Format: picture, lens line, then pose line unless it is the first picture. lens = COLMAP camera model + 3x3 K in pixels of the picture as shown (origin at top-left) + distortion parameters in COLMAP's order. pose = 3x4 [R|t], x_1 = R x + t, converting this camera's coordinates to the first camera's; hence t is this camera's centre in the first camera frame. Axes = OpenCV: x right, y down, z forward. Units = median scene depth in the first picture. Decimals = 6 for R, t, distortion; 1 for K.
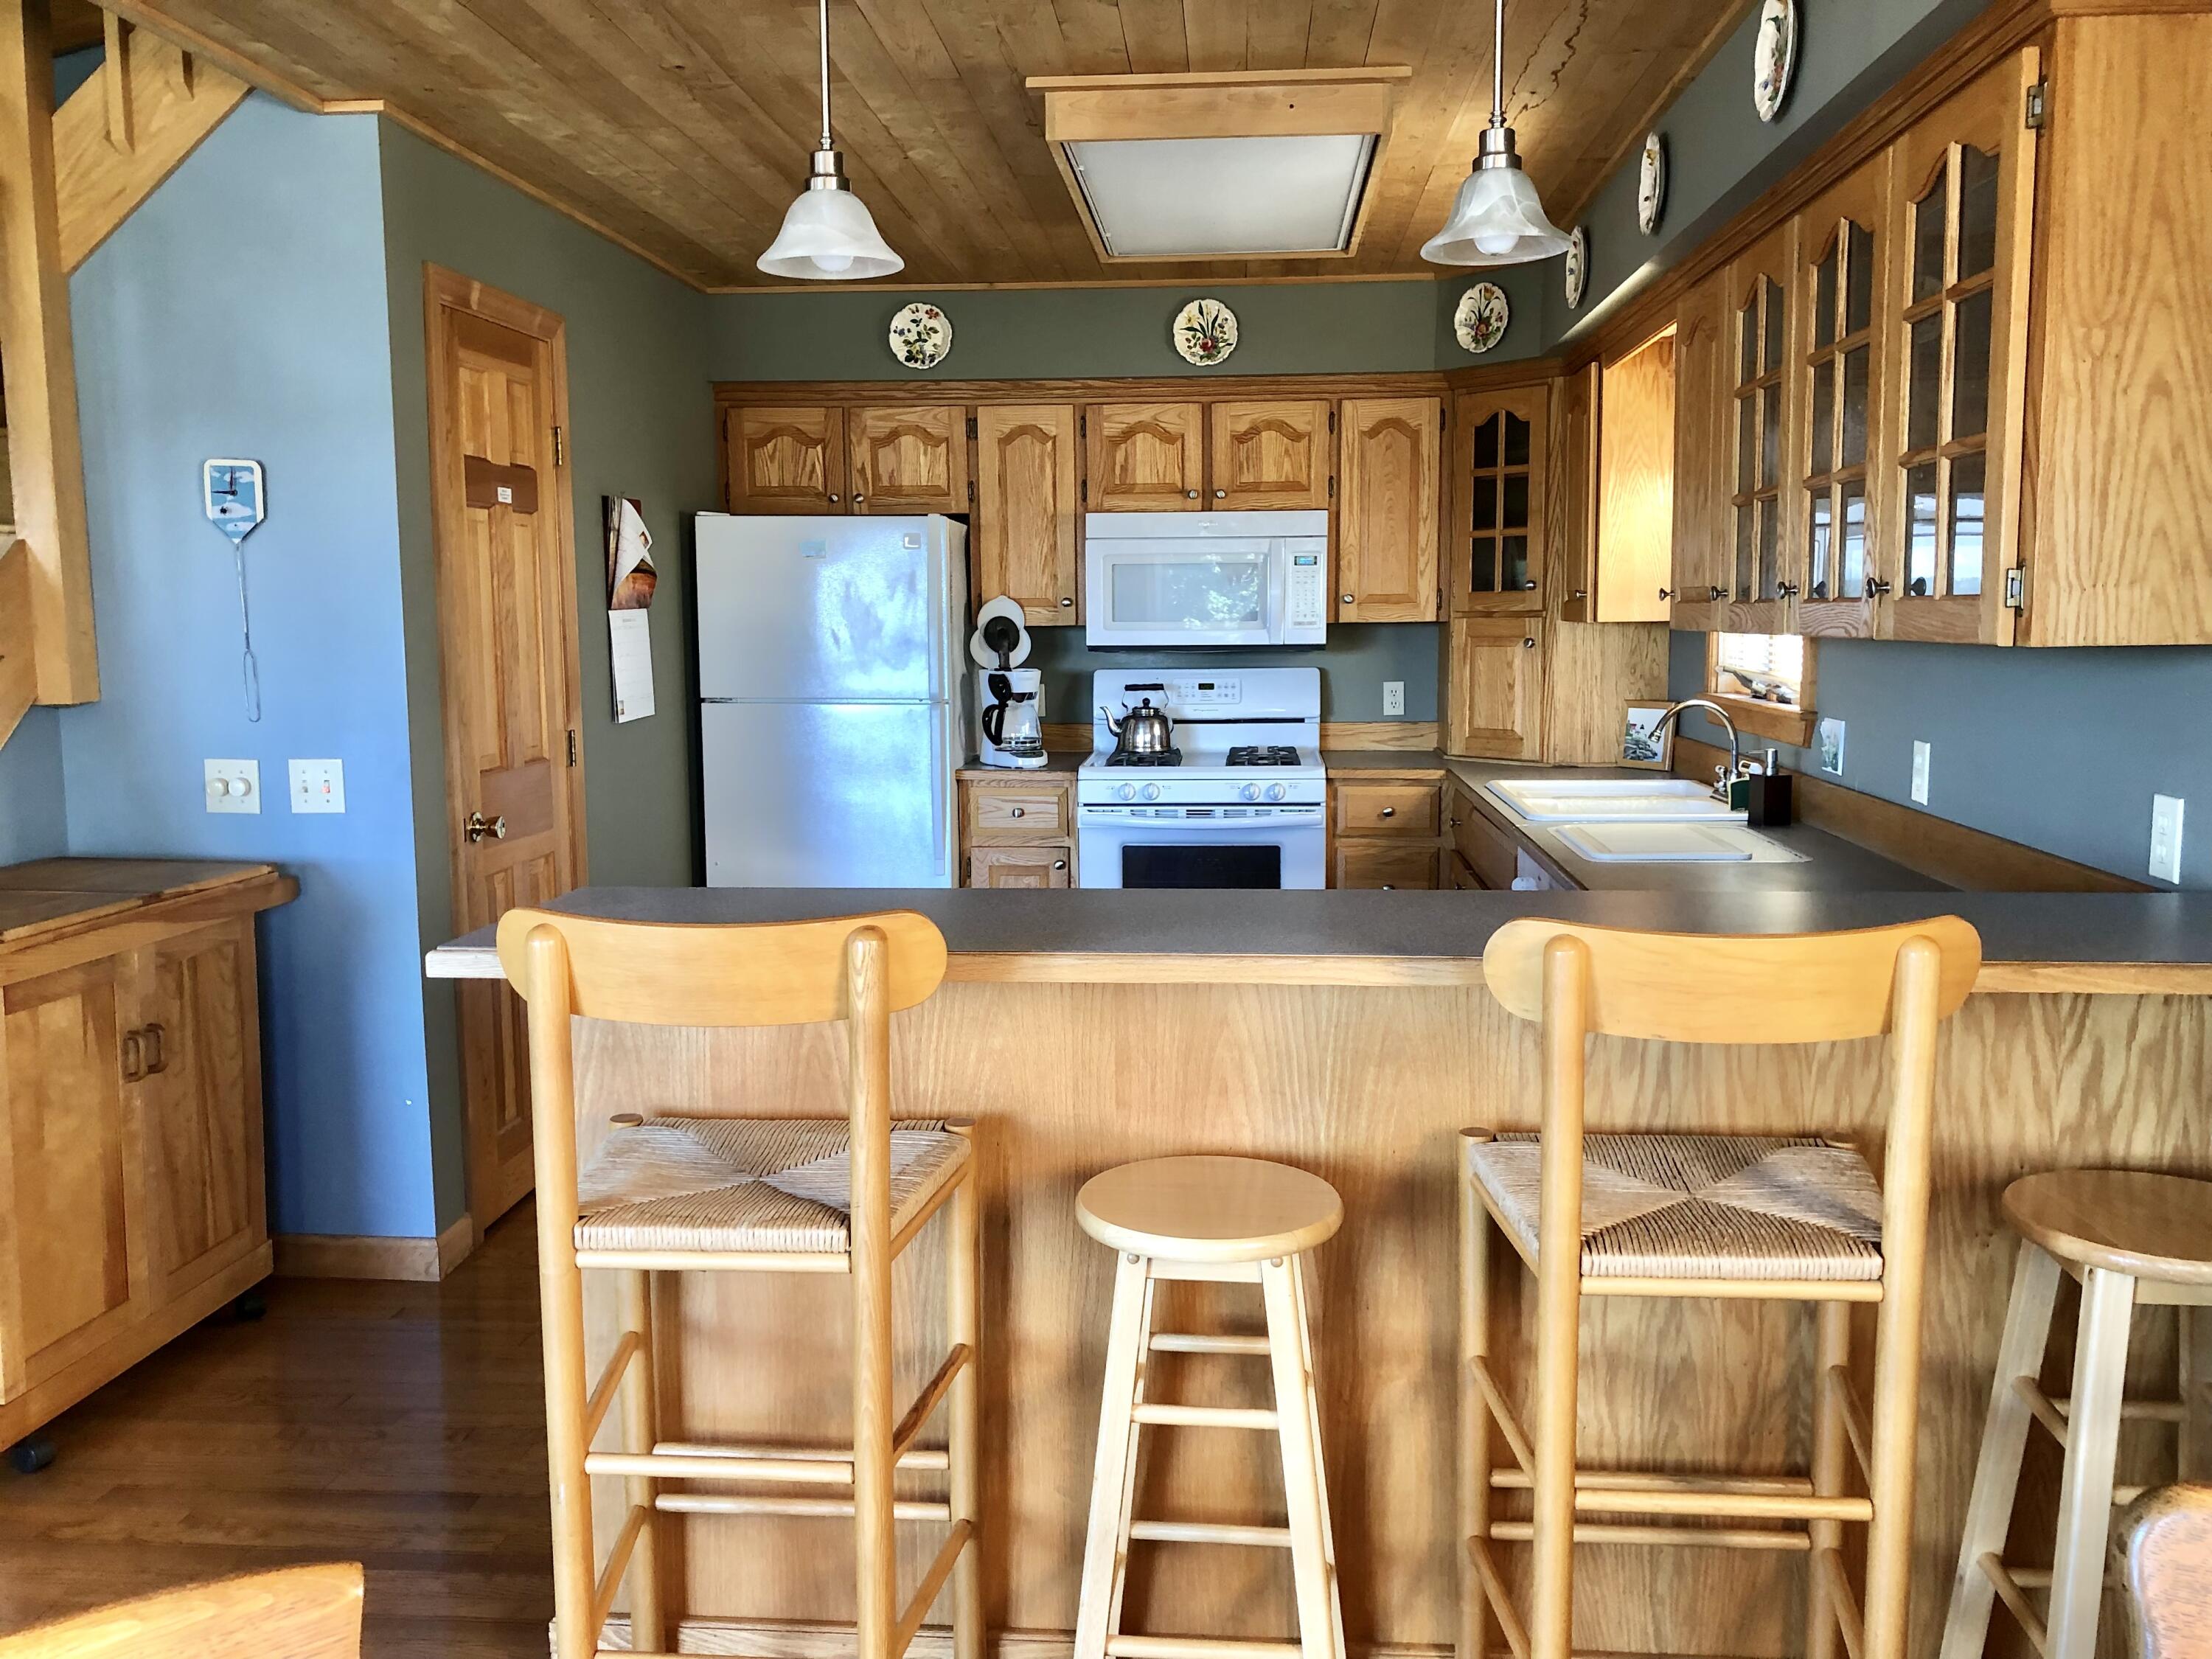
lens RADIAL K [[1802.2, 0, 1145.6], [0, 1802.2, 834.2], [0, 0, 1]] dist [0.063442, -0.087598]
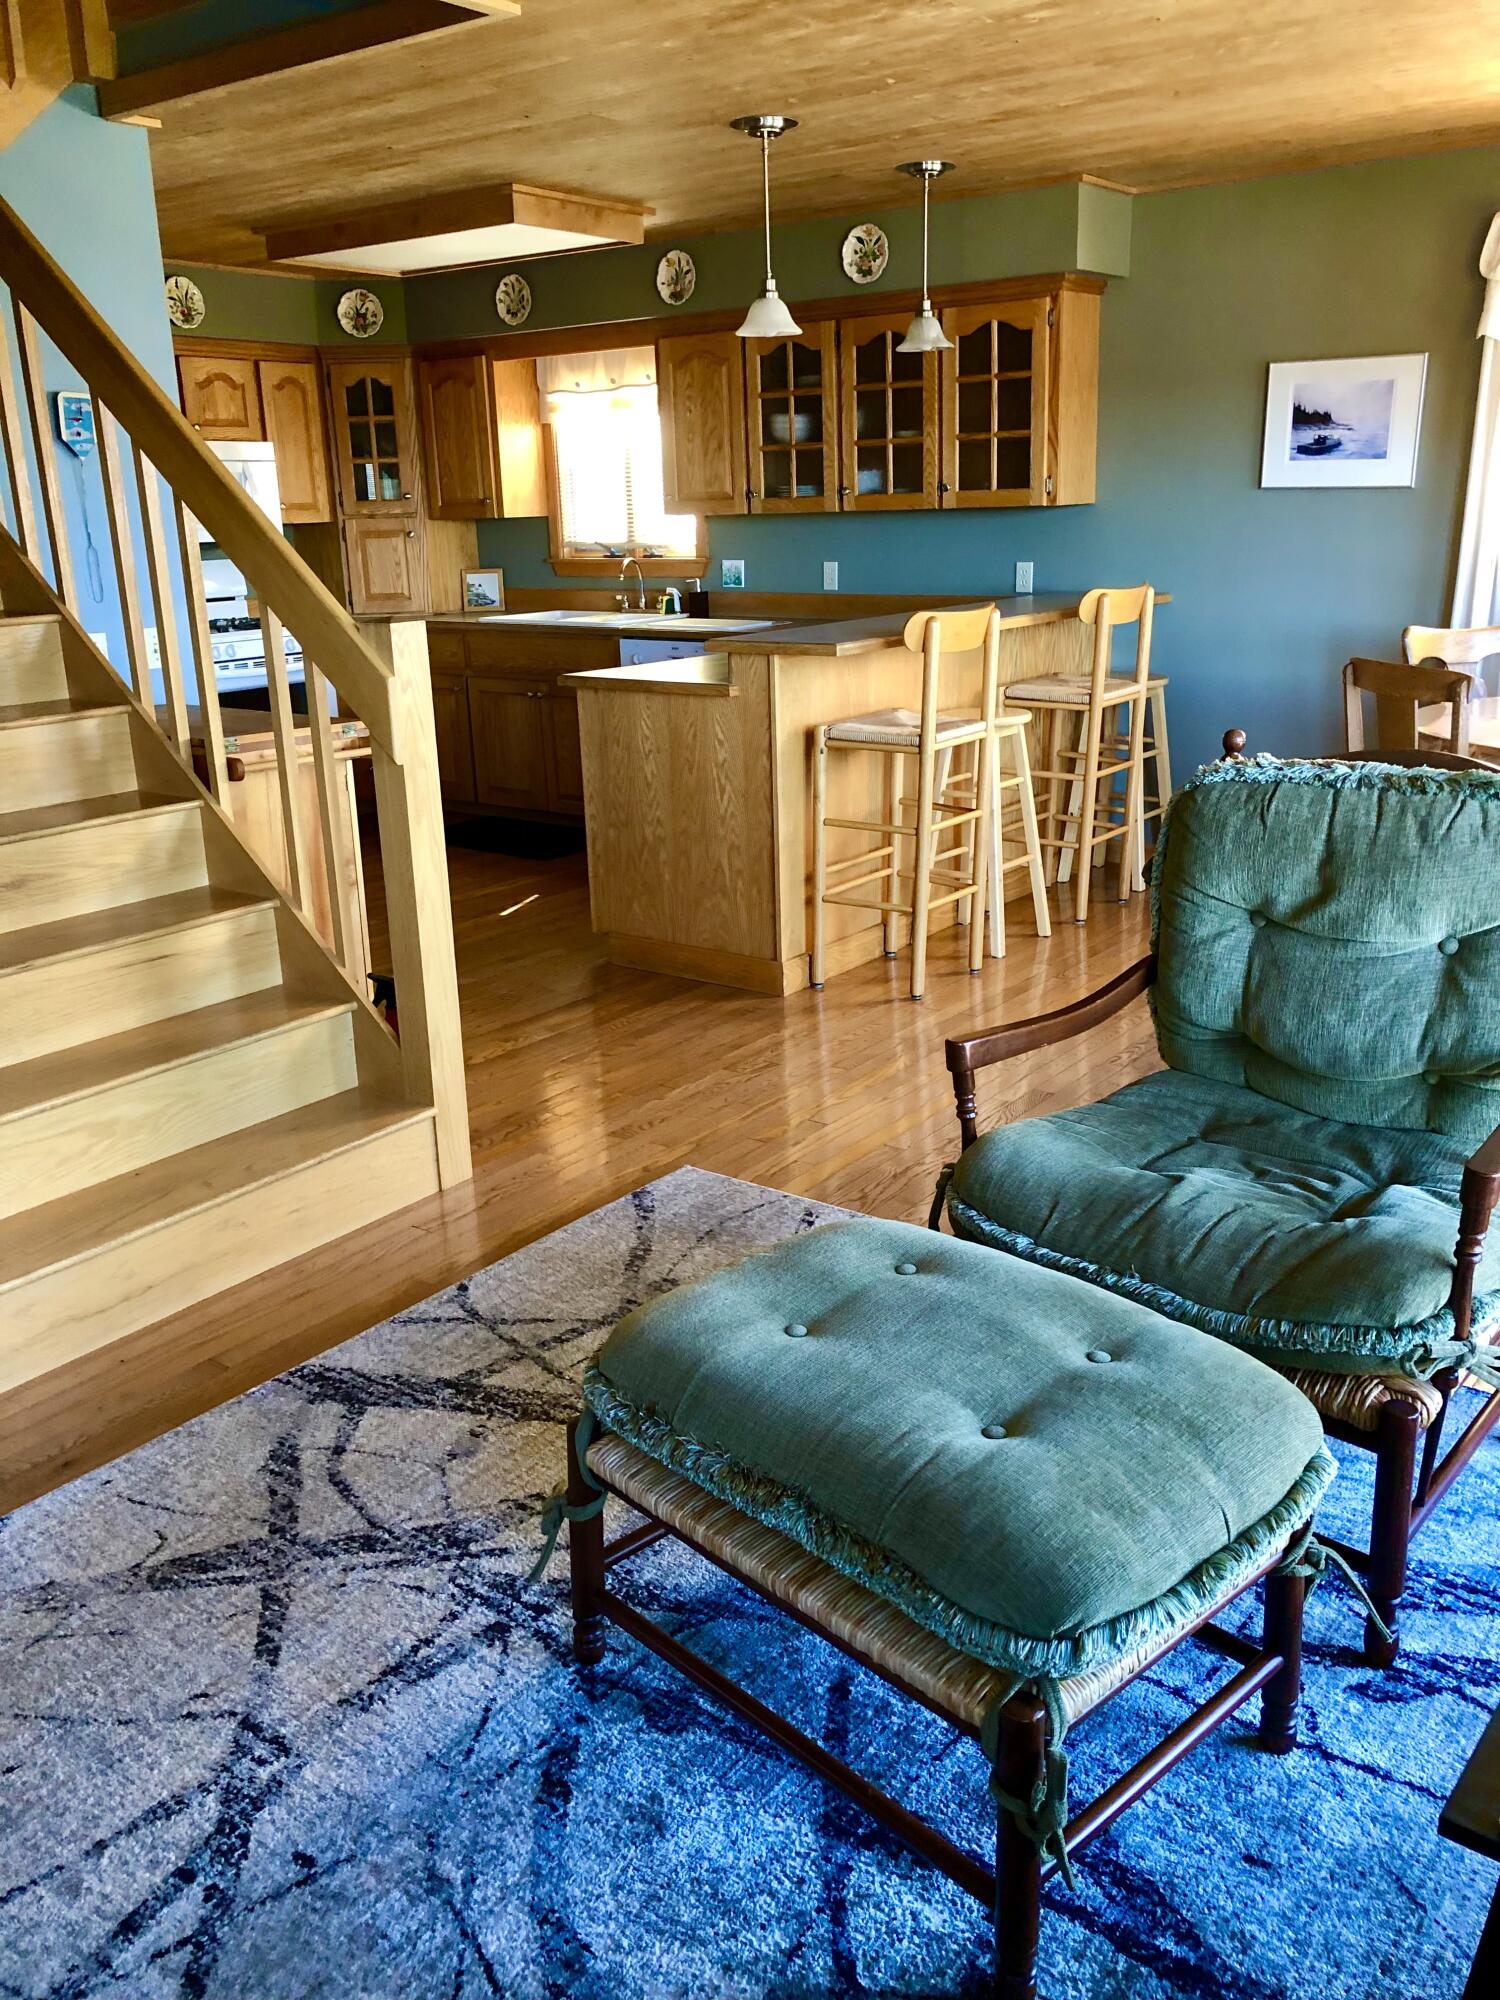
lens RADIAL K [[1683.9, 0, 750.0], [0, 1683.9, 1000.0], [0, 0, 1]] dist [0.102727, -0.340049]
pose [[0.536251, -0.243248, 0.808248, -0.870477], [0.122314, 0.969861, 0.210734, 0.010054], [-0.835149, -0.014147, 0.549842, -0.047535]]
